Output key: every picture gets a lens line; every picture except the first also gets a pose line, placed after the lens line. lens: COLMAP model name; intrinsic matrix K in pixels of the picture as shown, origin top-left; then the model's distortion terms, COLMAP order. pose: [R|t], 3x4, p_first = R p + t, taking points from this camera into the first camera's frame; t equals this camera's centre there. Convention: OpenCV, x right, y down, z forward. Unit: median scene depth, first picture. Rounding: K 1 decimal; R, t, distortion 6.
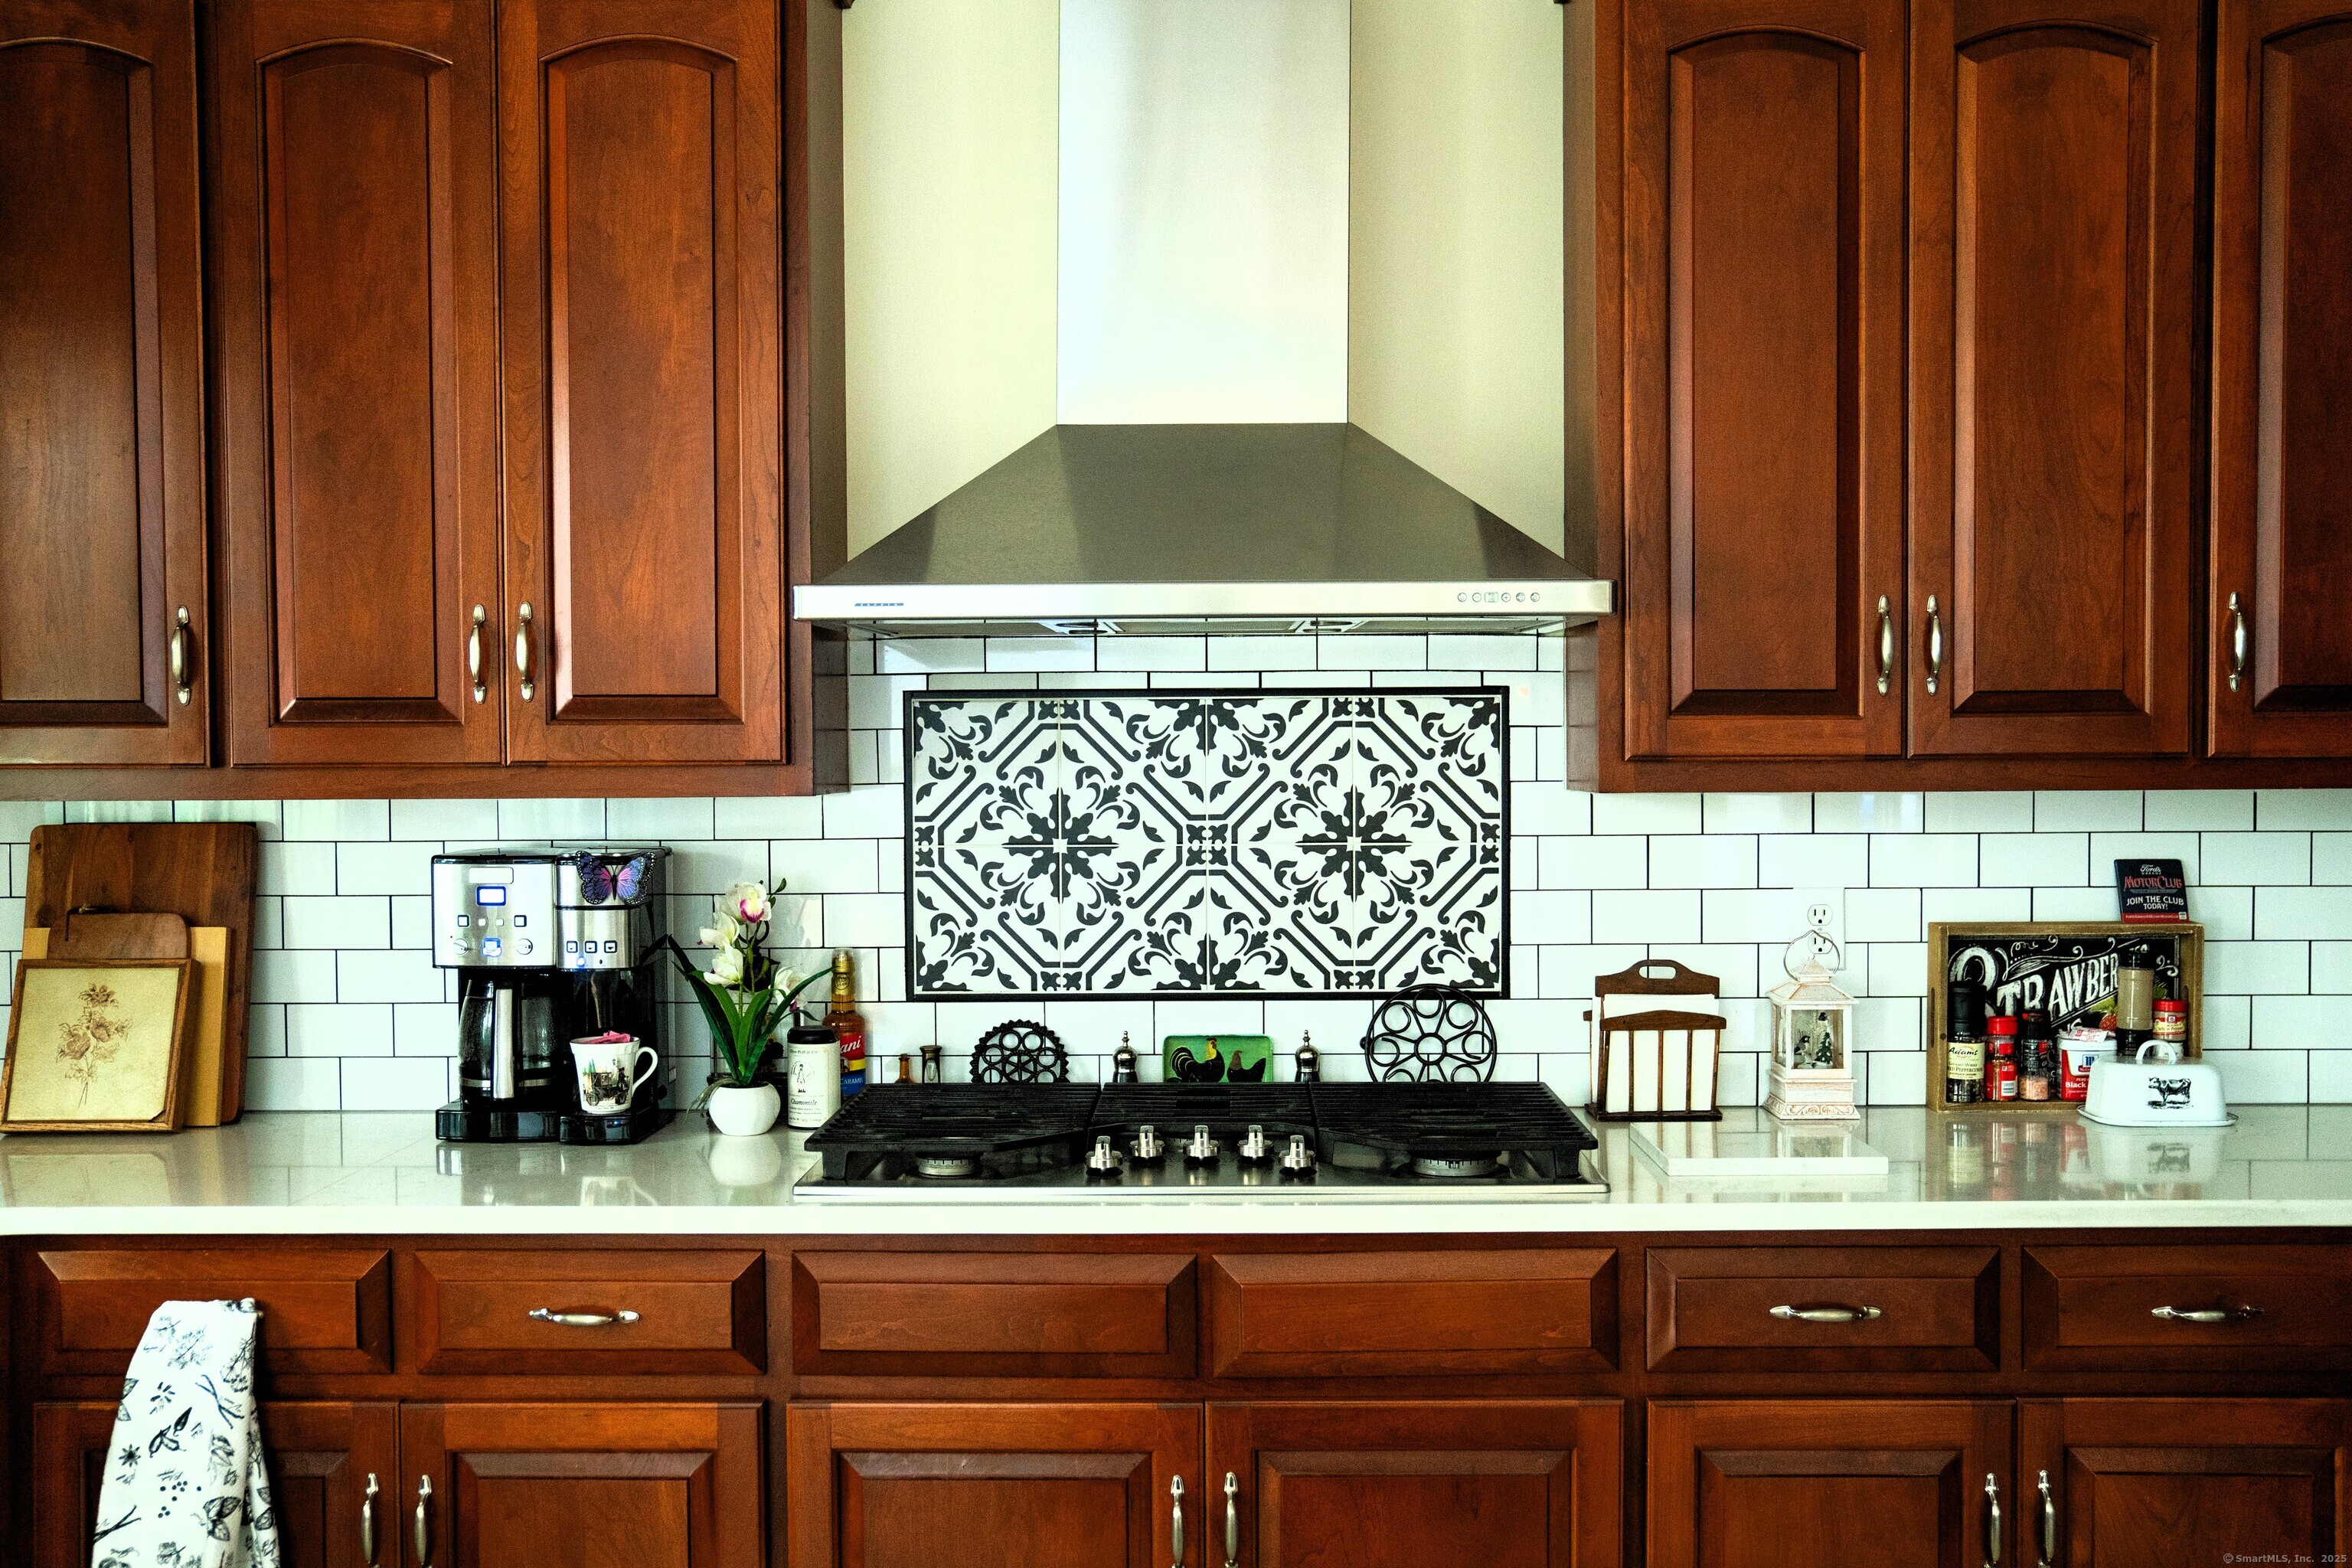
lens RADIAL K [[2365.1, 0, 1172.7], [0, 2365.1, 838.2], [0, 0, 1]] dist [-0.025876, 0.013761]
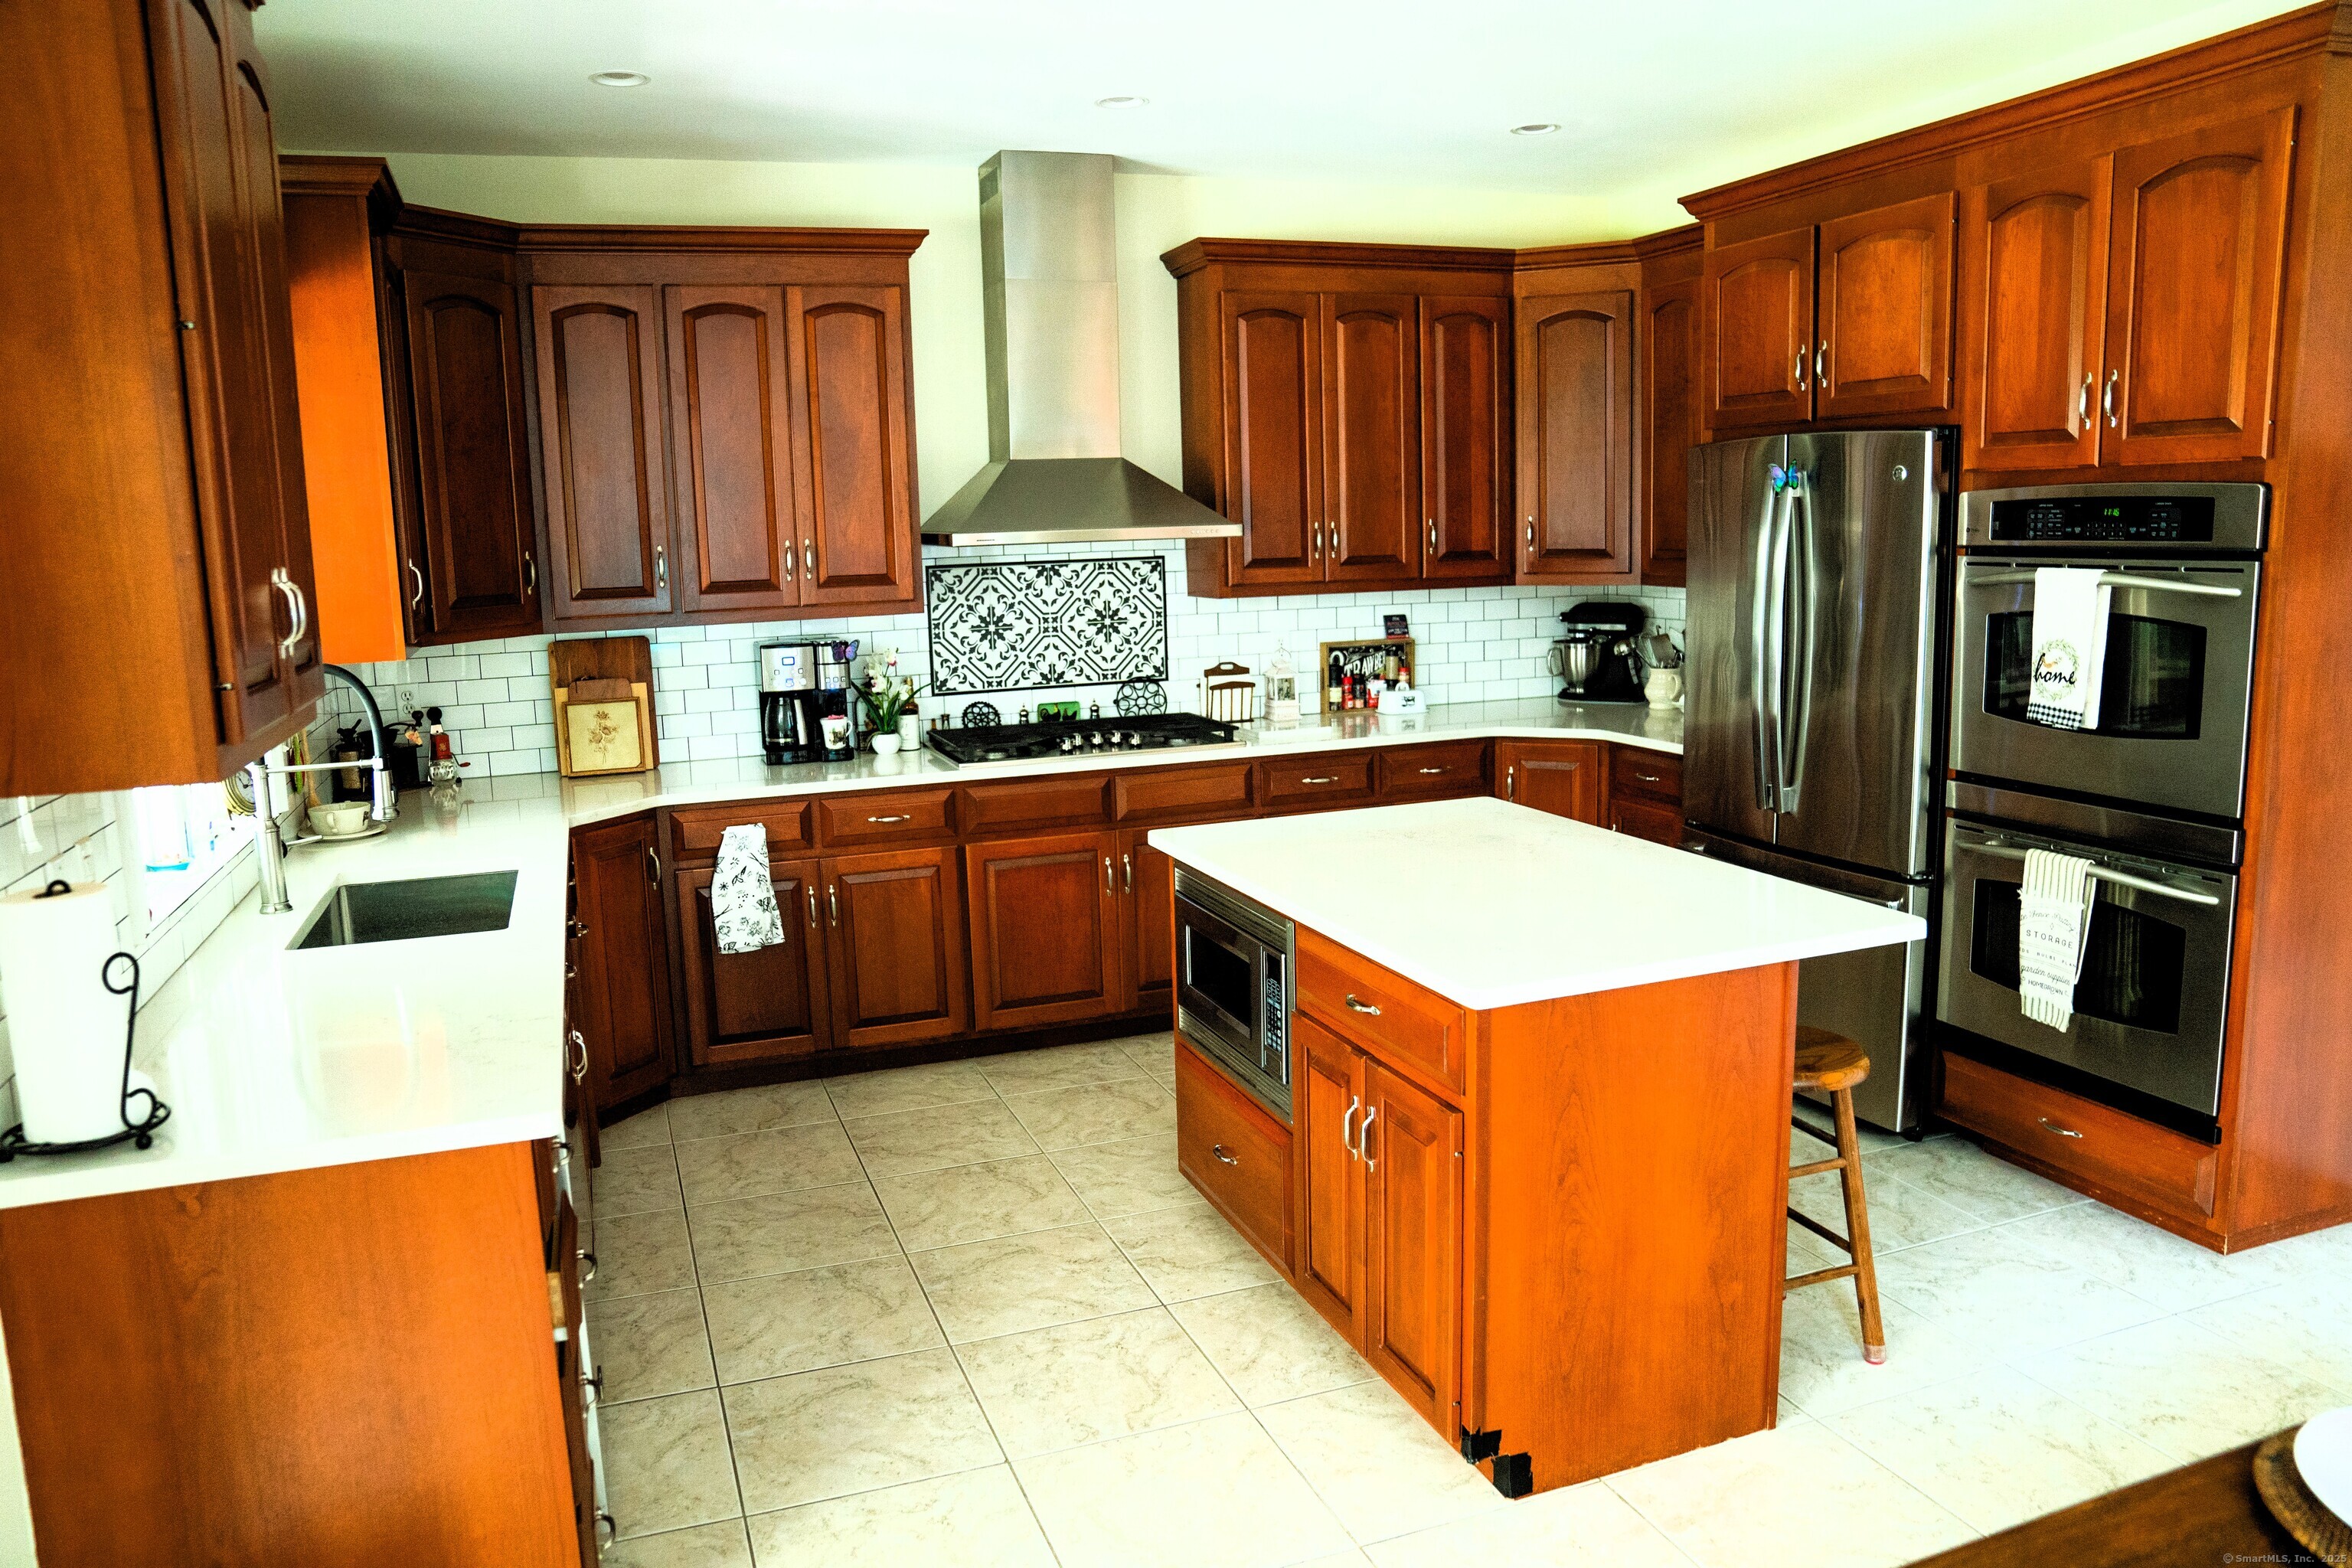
lens RADIAL K [[1630.9, 0, 1147.8], [0, 1630.9, 794.8], [0, 0, 1]] dist [-0.145426, 0.114778]
pose [[0.939295, -0.079914, 0.333675, -0.470263], [0.039530, 0.991227, 0.126119, -0.031407], [-0.340826, -0.105273, 0.934214, -0.628719]]
